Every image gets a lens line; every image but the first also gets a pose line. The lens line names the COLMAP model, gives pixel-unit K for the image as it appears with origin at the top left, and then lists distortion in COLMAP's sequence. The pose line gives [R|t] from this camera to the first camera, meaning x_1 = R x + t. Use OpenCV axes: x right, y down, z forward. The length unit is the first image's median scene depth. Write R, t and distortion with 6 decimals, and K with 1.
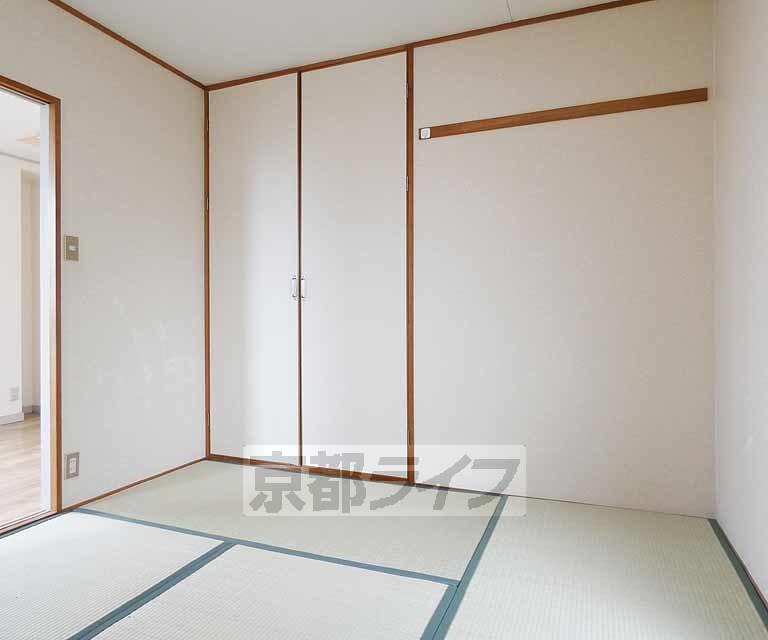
lens RADIAL K [[505.6, 0, 394.7], [0, 505.6, 317.5], [0, 0, 1]] dist [-0.001982, -0.004670]
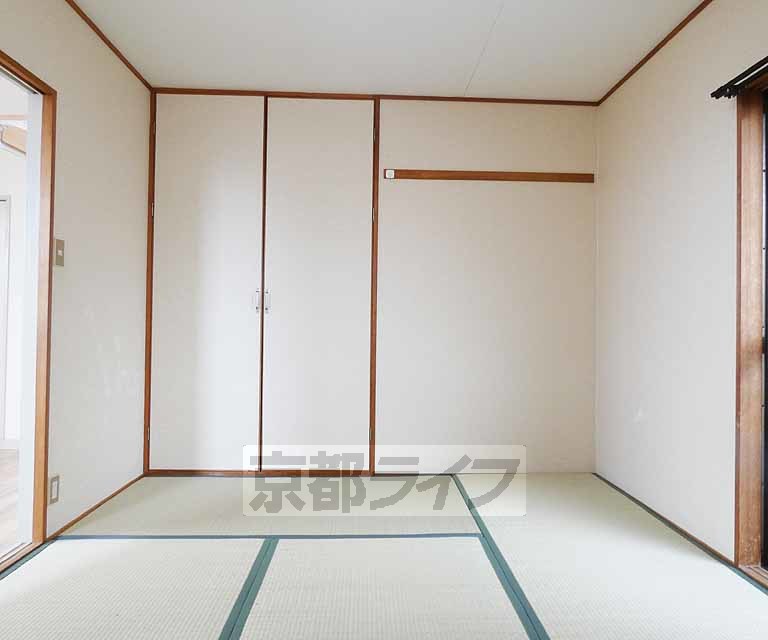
lens RADIAL K [[505.6, 0, 391.0], [0, 505.6, 317.3], [0, 0, 1]] dist [-0.001982, -0.004670]
pose [[0.915177, 0.018805, 0.402614, -0.402436], [-0.013885, 0.999789, -0.015137, -0.012708], [-0.402813, 0.008263, 0.915245, -0.075135]]
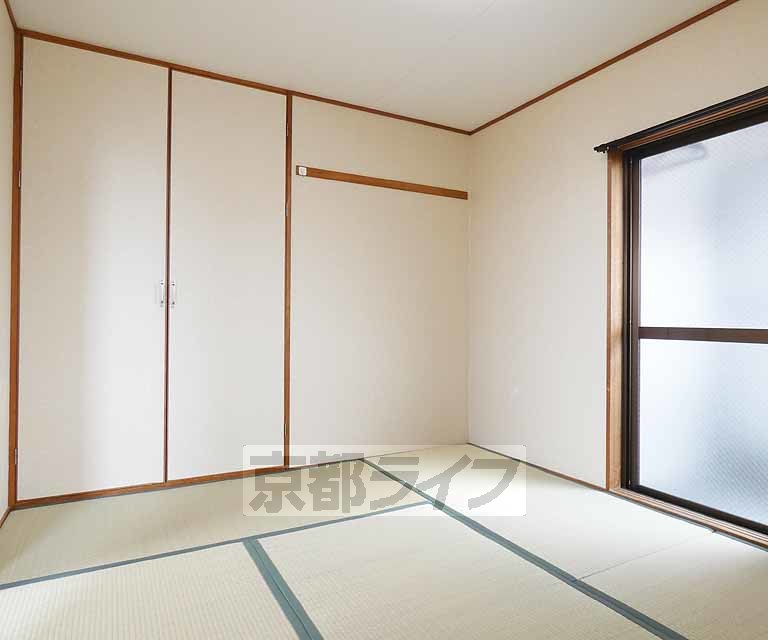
lens RADIAL K [[505.6, 0, 394.9], [0, 505.6, 317.9], [0, 0, 1]] dist [-0.001982, -0.004670]
pose [[0.640648, 0.012833, 0.767728, -0.706733], [-0.003999, 0.999903, -0.013377, -0.002852], [-0.767825, 0.005500, 0.640636, 0.070364]]
